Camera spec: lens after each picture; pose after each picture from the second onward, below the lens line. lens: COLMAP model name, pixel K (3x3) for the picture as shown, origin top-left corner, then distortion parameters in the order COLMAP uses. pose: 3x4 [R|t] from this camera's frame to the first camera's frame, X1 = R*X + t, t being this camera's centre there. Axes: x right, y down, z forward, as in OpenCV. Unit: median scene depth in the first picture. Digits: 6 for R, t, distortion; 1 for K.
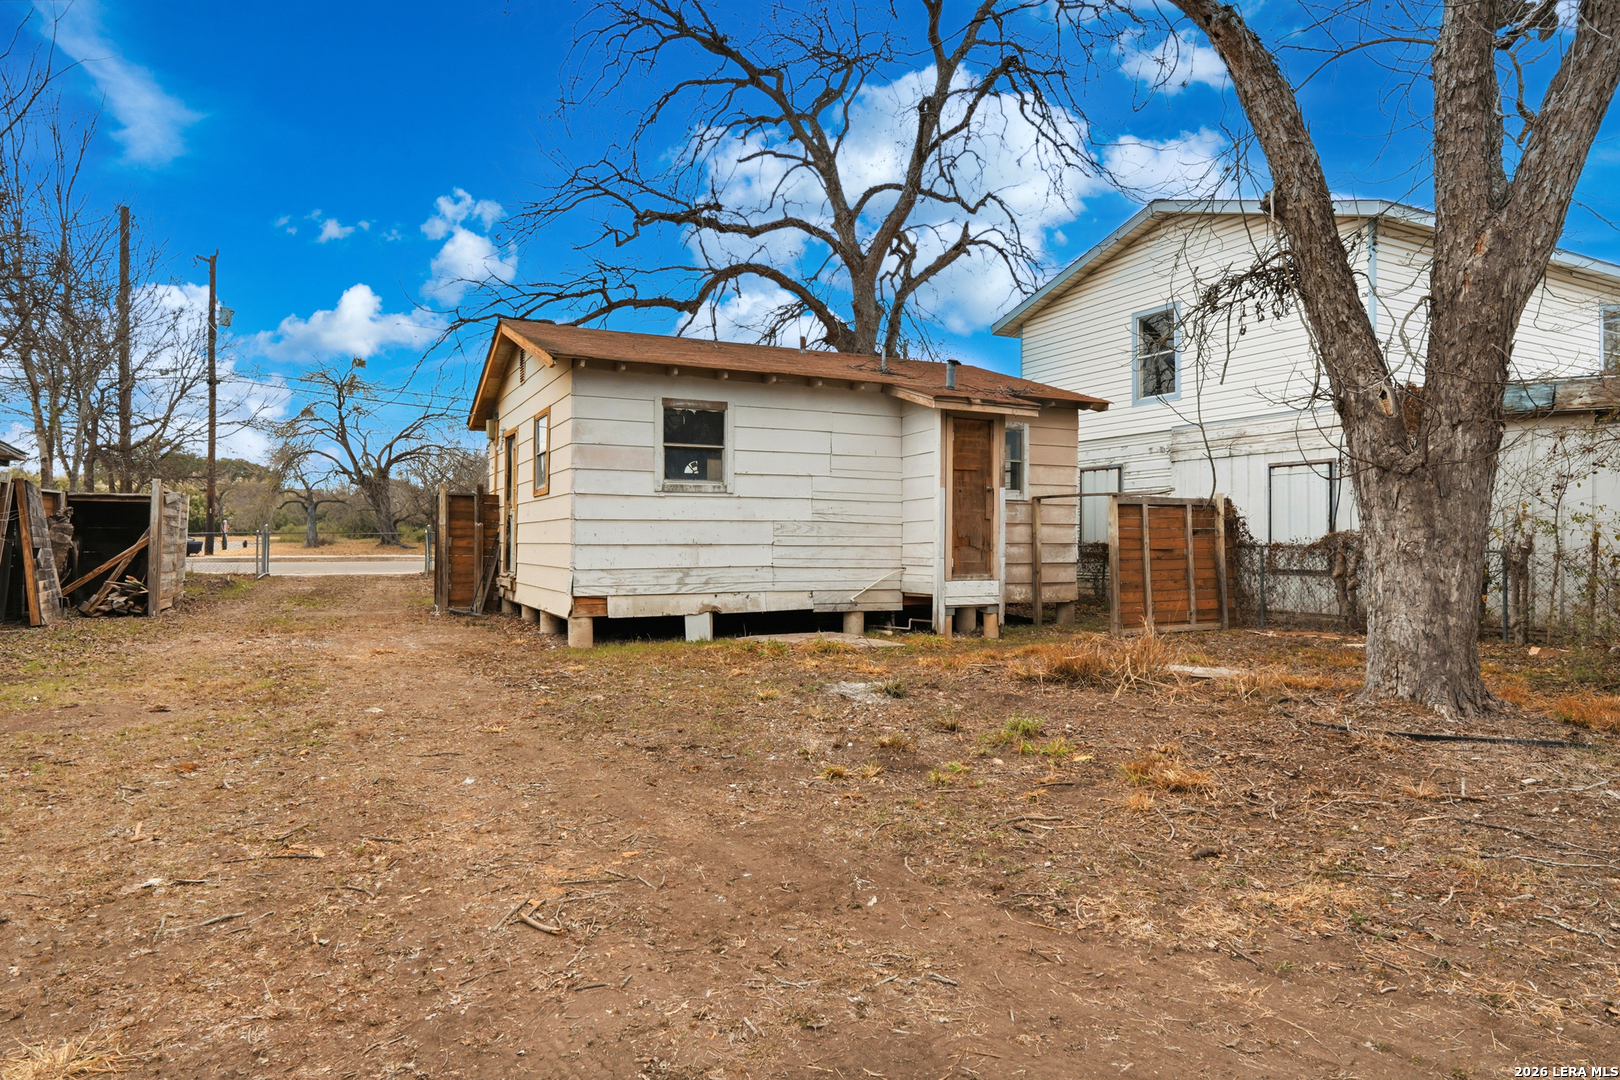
lens RADIAL K [[993.7, 0, 810.9], [0, 993.7, 539.6], [0, 0, 1]] dist [-0.003439, -0.000087]
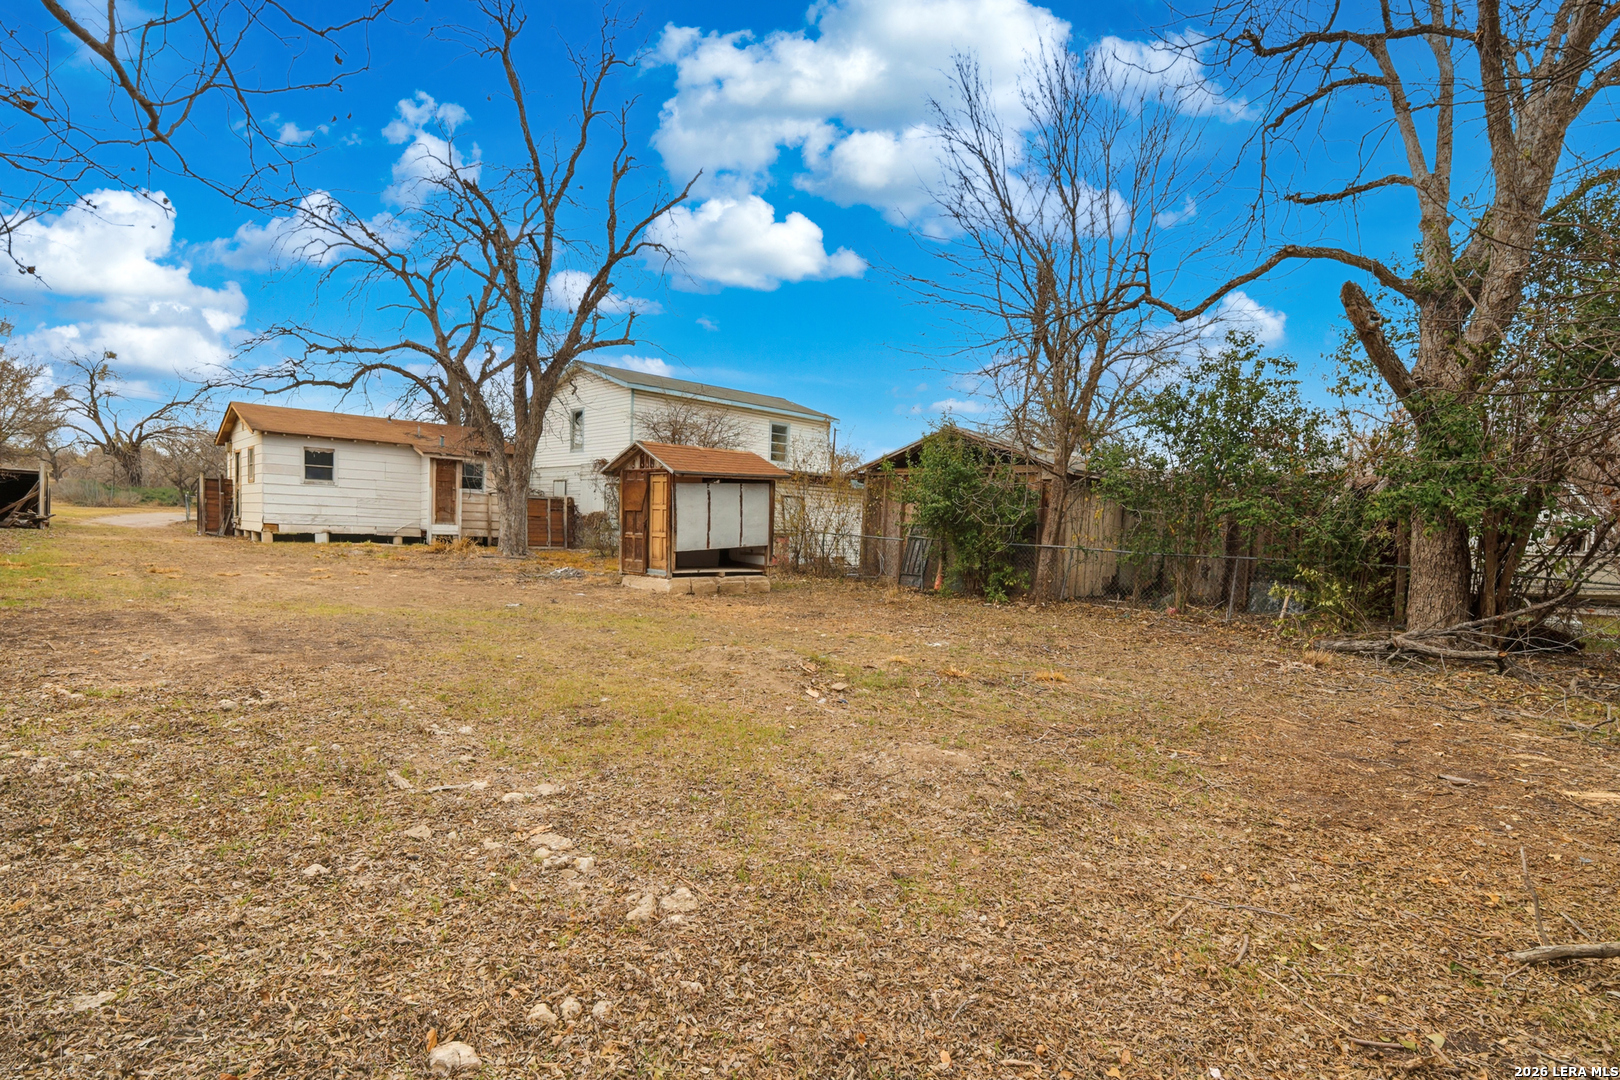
lens RADIAL K [[743.9, 0, 751.0], [0, 743.9, 584.4], [0, 0, 1]] dist [0.000027, -0.000090]
pose [[0.957856, 0.013487, 0.286931, 0.333857], [-0.037786, 0.996133, 0.079315, 0.010980], [-0.284752, -0.086814, 0.954662, -0.966184]]
